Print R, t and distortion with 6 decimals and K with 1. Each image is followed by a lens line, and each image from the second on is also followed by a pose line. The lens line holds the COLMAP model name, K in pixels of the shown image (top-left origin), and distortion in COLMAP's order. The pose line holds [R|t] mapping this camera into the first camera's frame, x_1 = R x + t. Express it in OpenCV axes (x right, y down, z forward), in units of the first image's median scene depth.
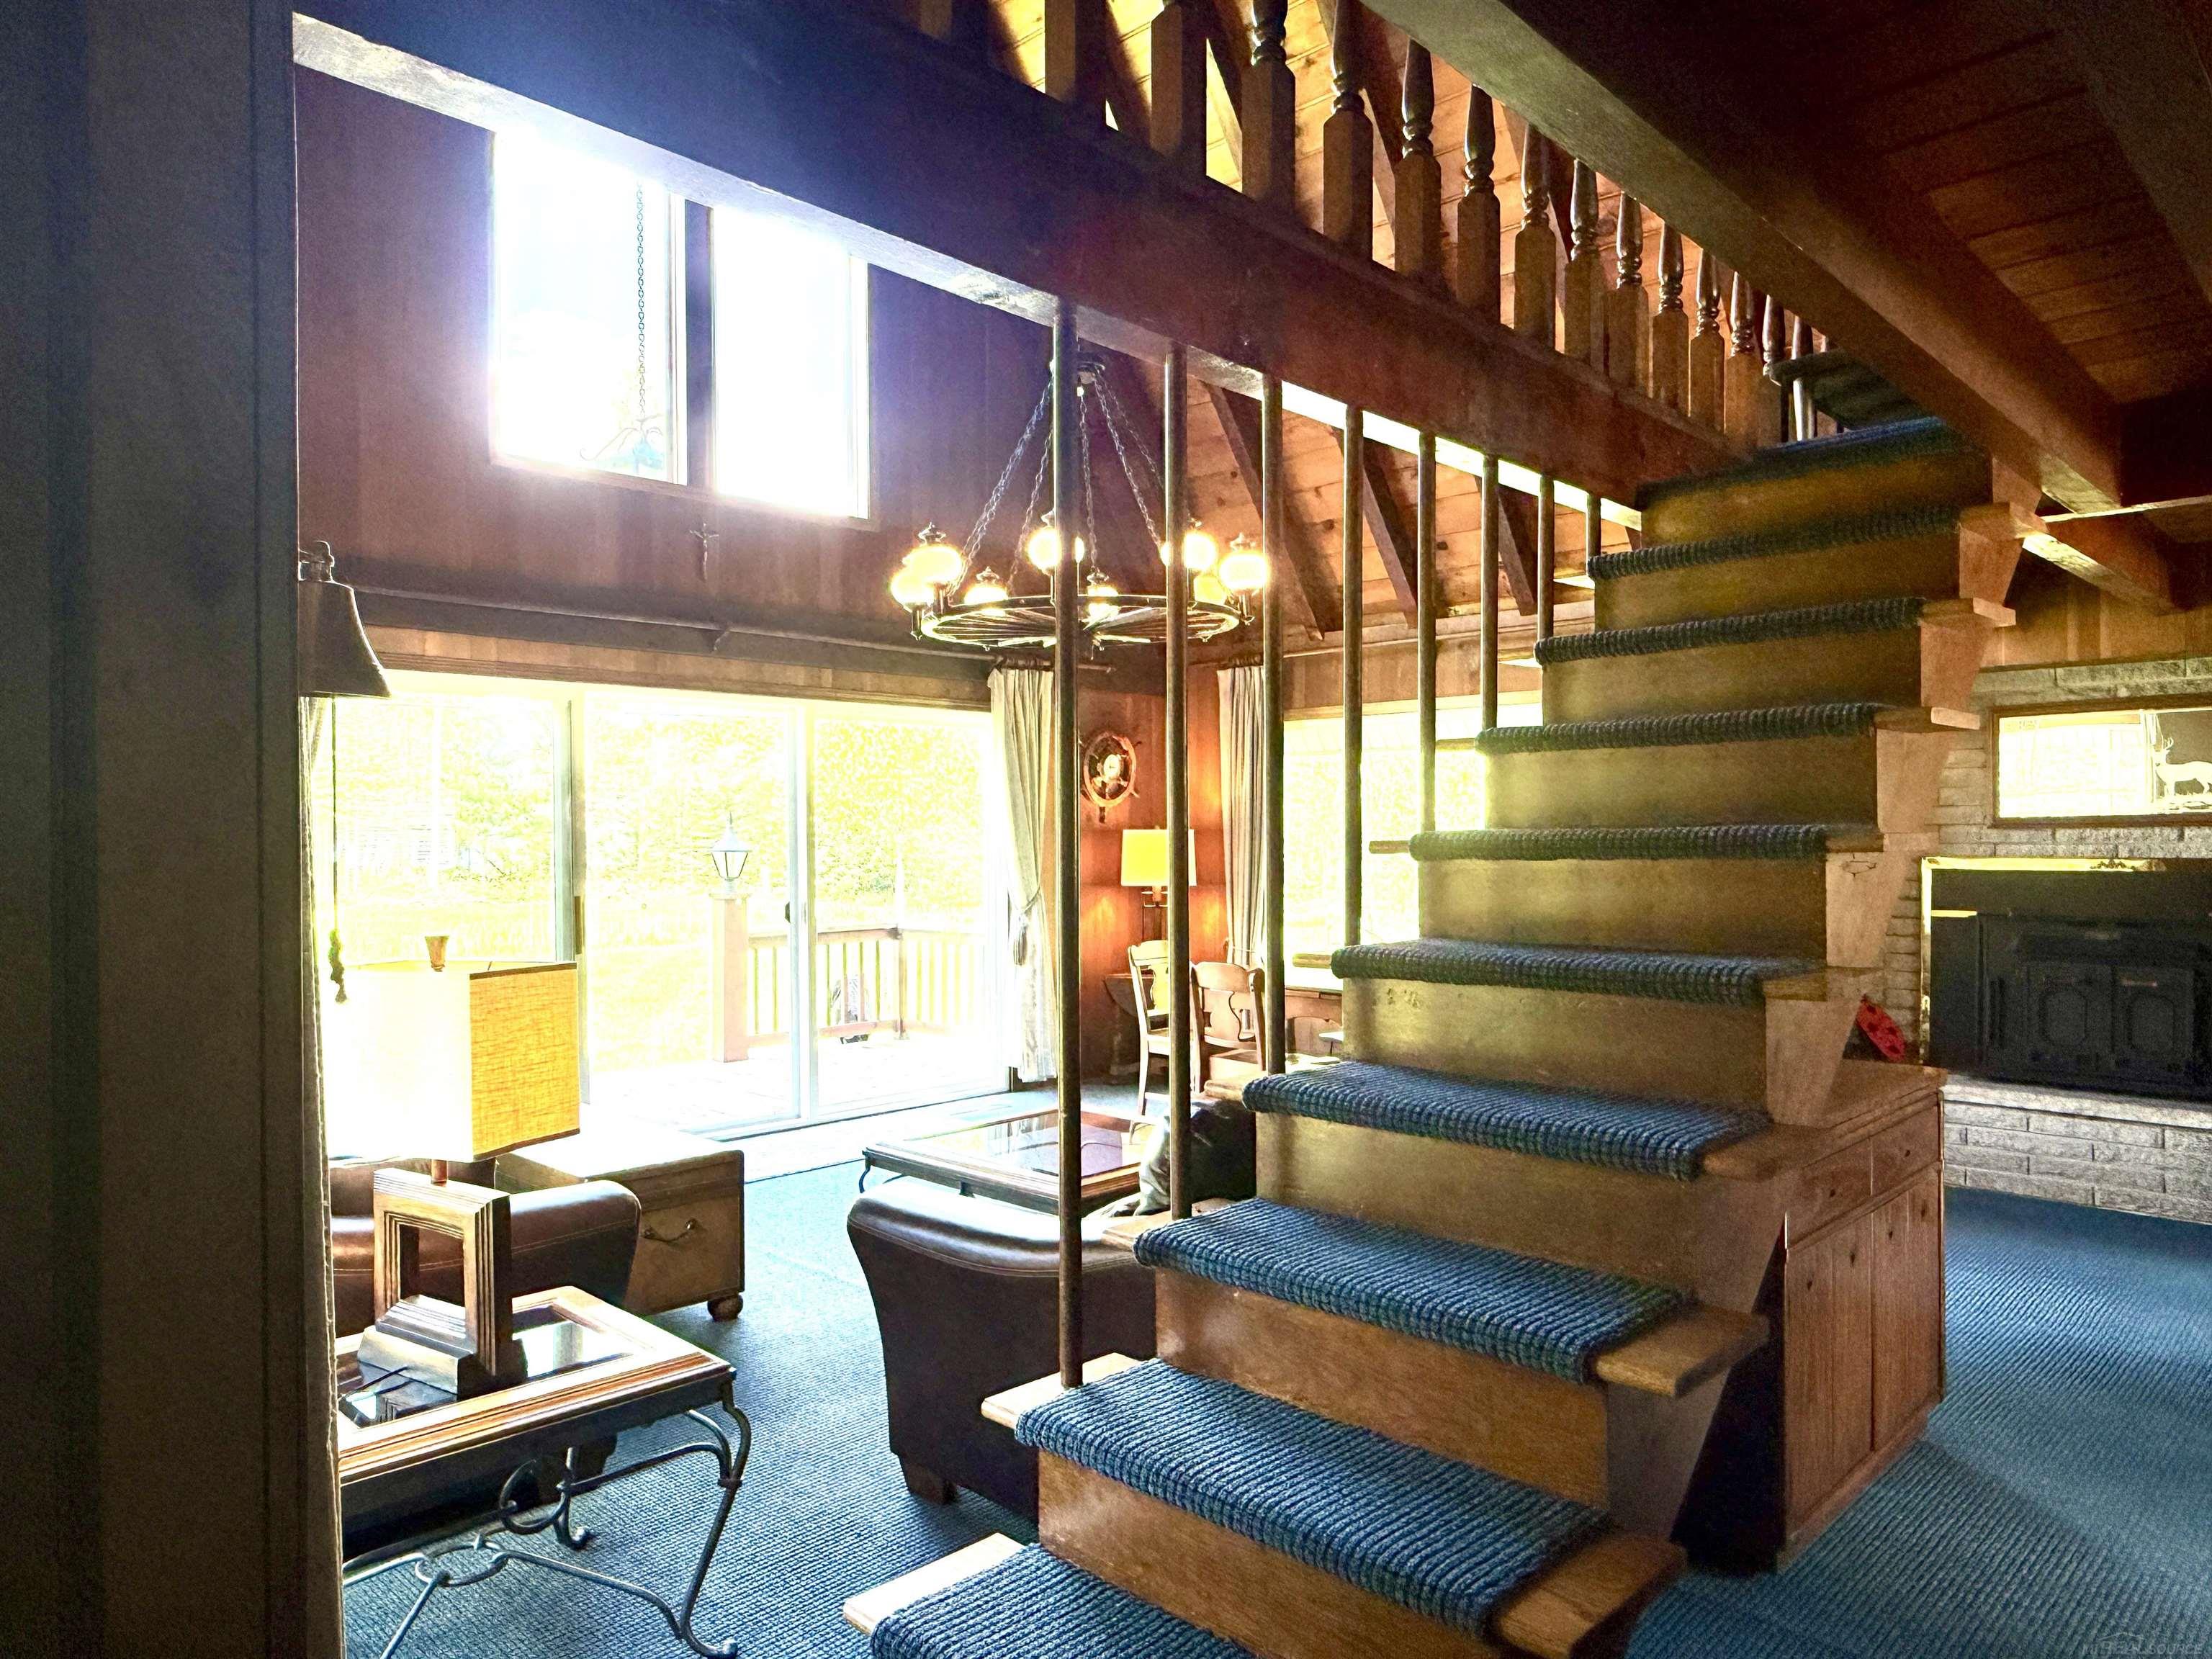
lens RADIAL K [[1433.5, 0, 1083.3], [0, 1433.5, 856.7], [0, 0, 1]] dist [-0.012756, 0.004413]
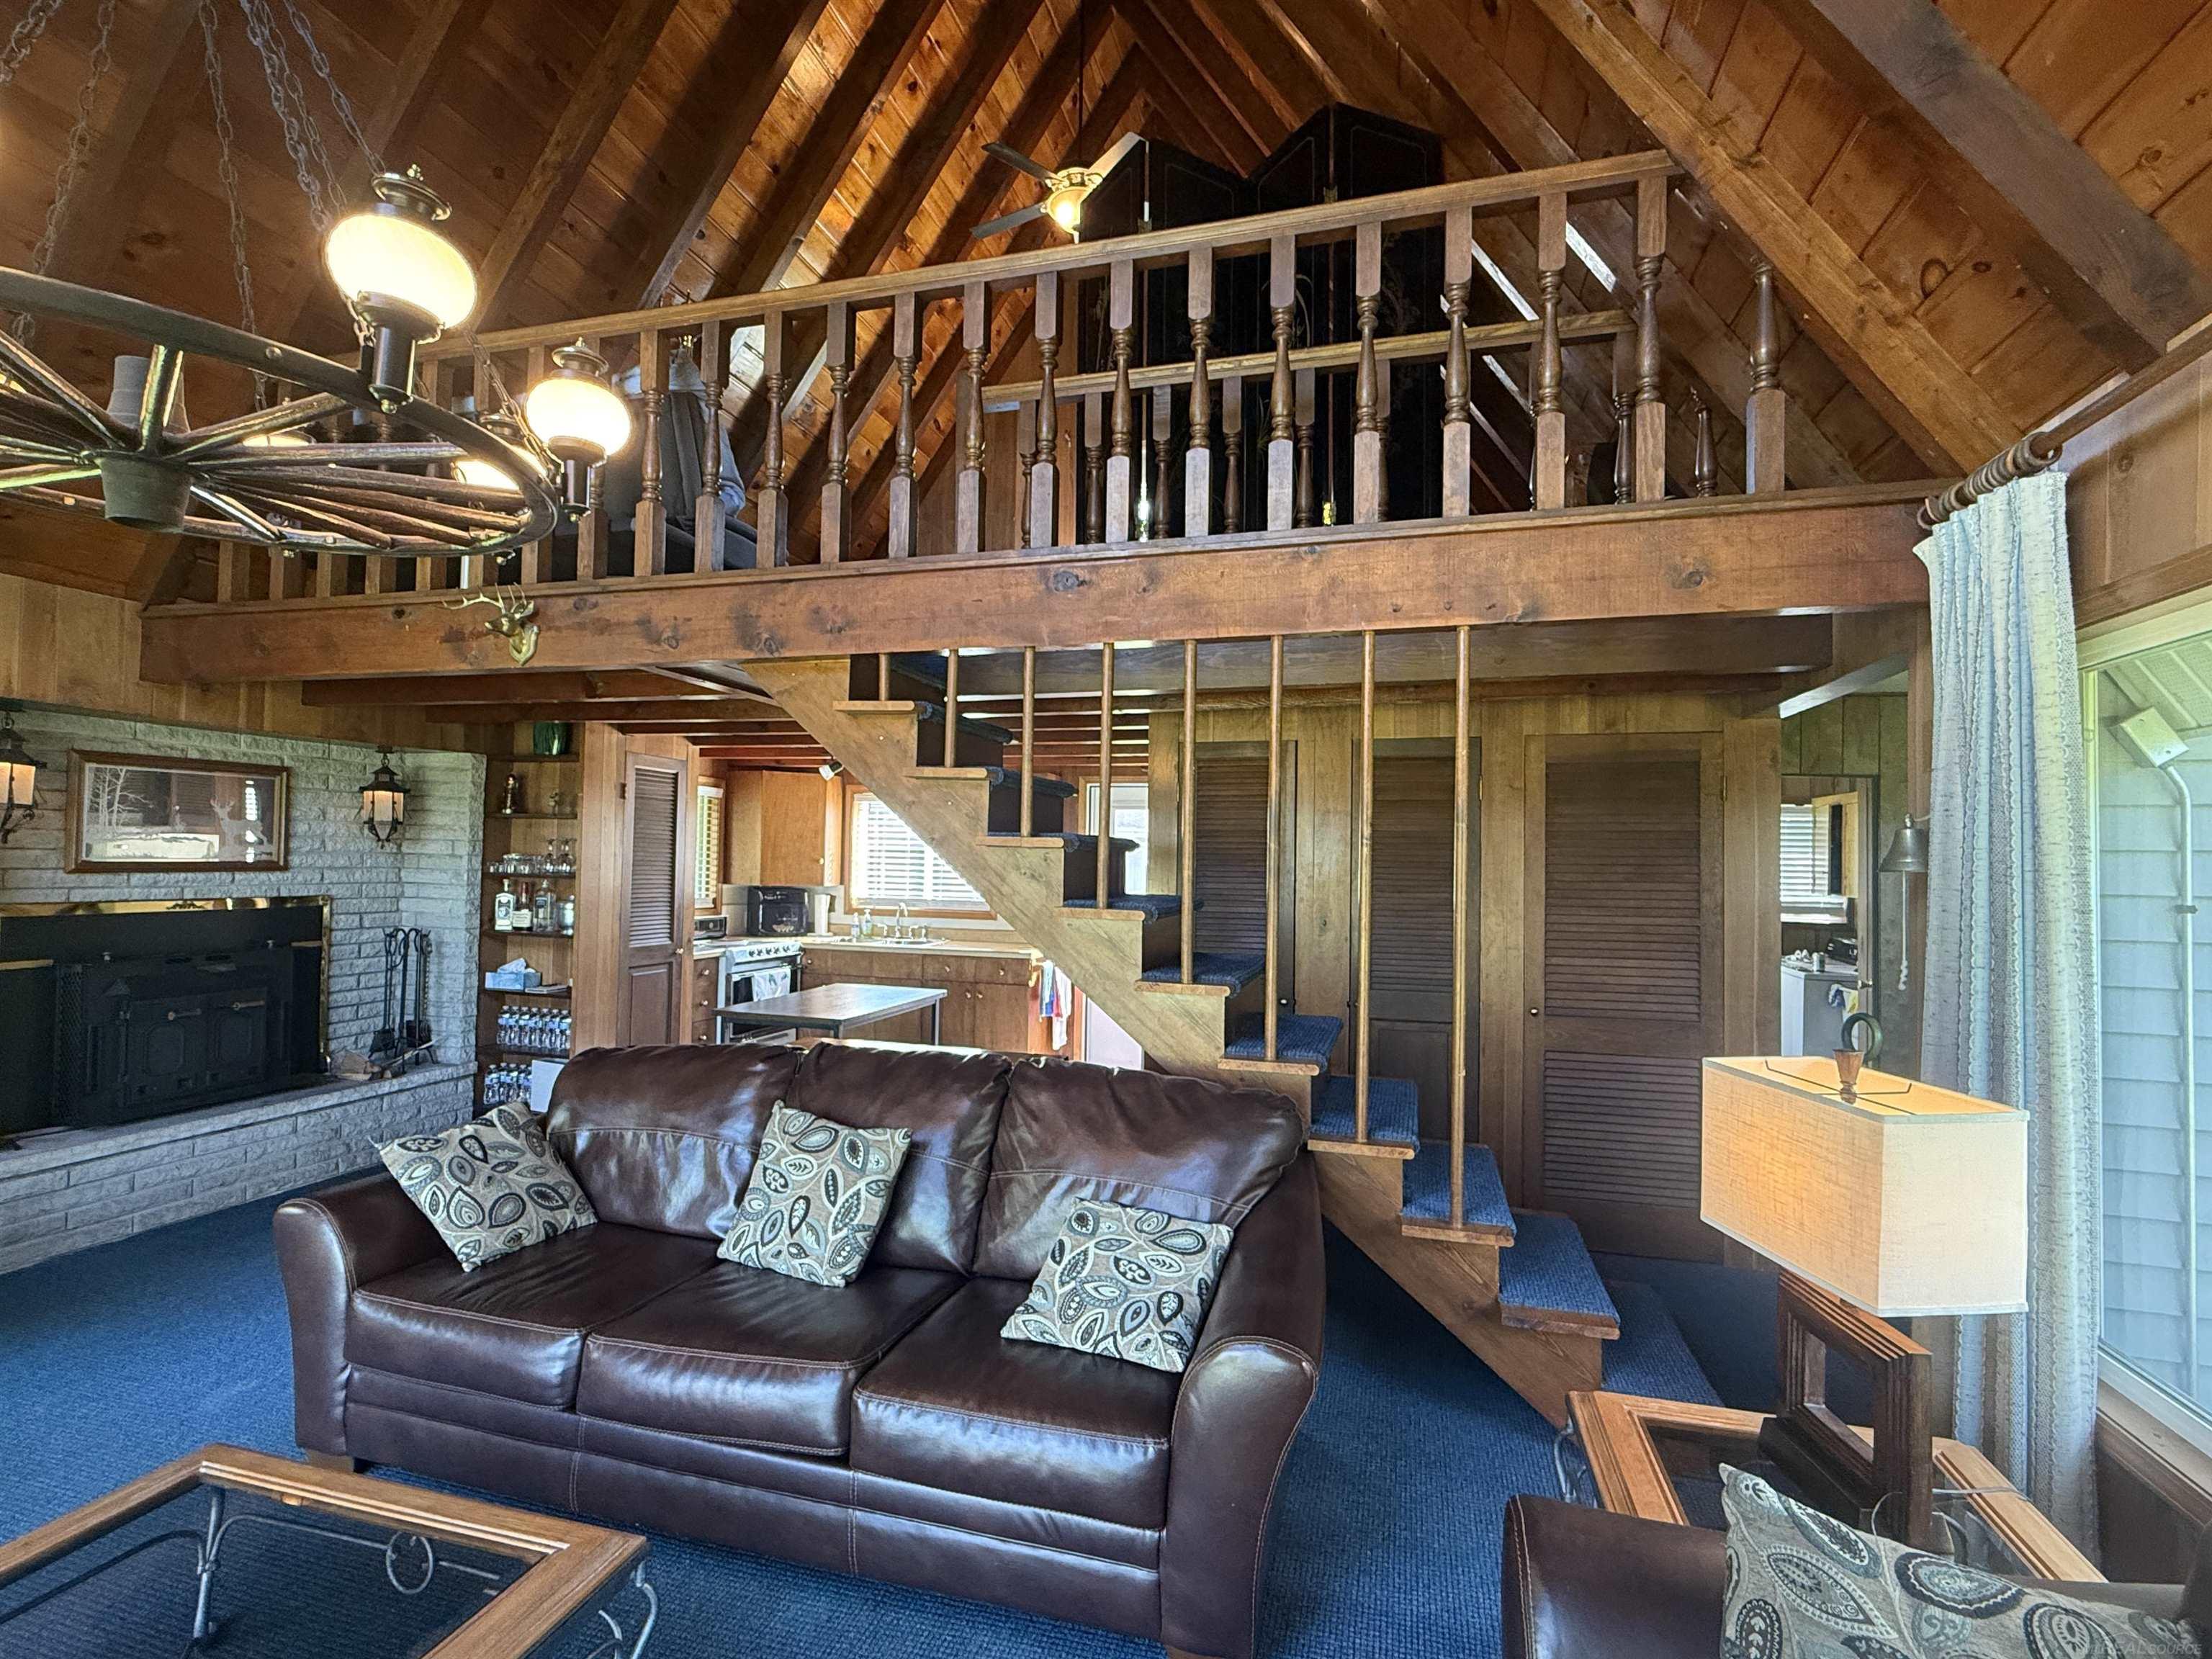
lens RADIAL K [[1111.6, 0, 1084.3], [0, 1111.6, 822.5], [0, 0, 1]] dist [0.018817, 0.002833]
pose [[-0.468549, 0.023978, 0.883112, -0.417935], [-0.003309, 0.999577, -0.028896, -0.037788], [-0.883431, -0.016461, -0.468271, 0.818188]]
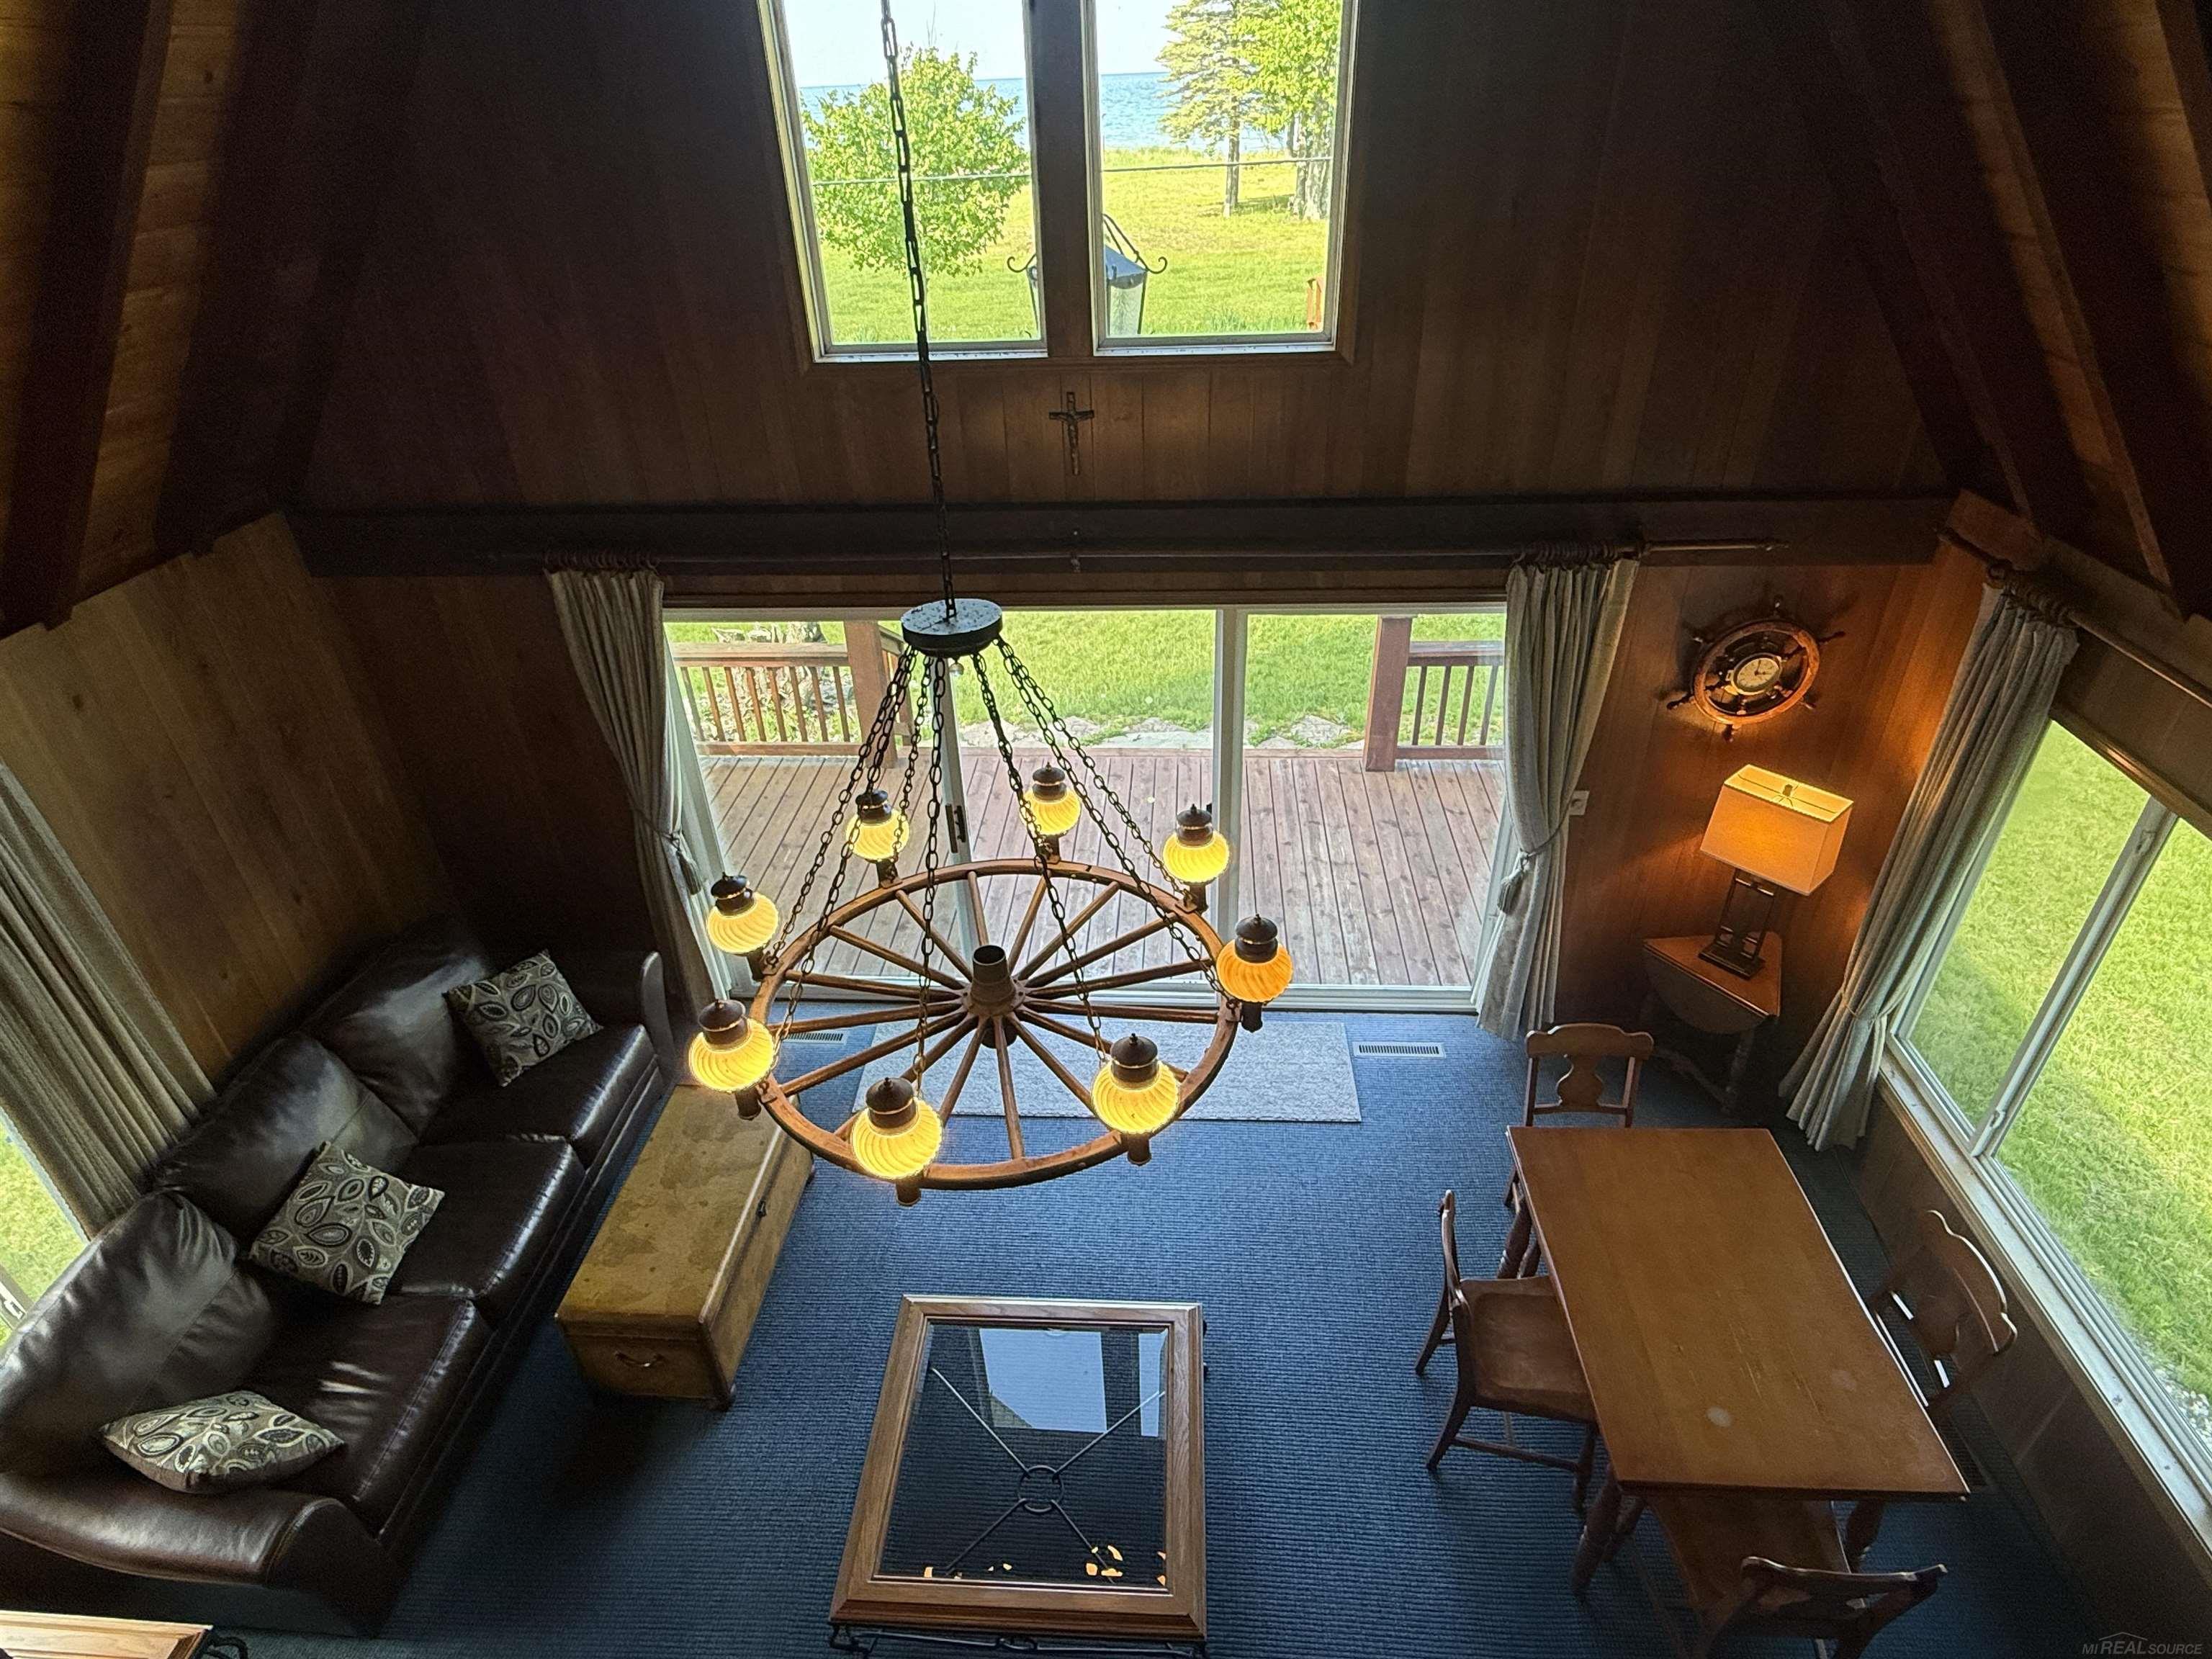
lens RADIAL K [[1174.2, 0, 1107.6], [0, 1174.2, 834.0], [0, 0, 1]] dist [0.021080, -0.000091]
pose [[0.663259, 0.388257, -0.639800, 0.305890], [0.014046, 0.848293, 0.529341, -0.451841], [0.748259, -0.360076, 0.557184, 0.683613]]
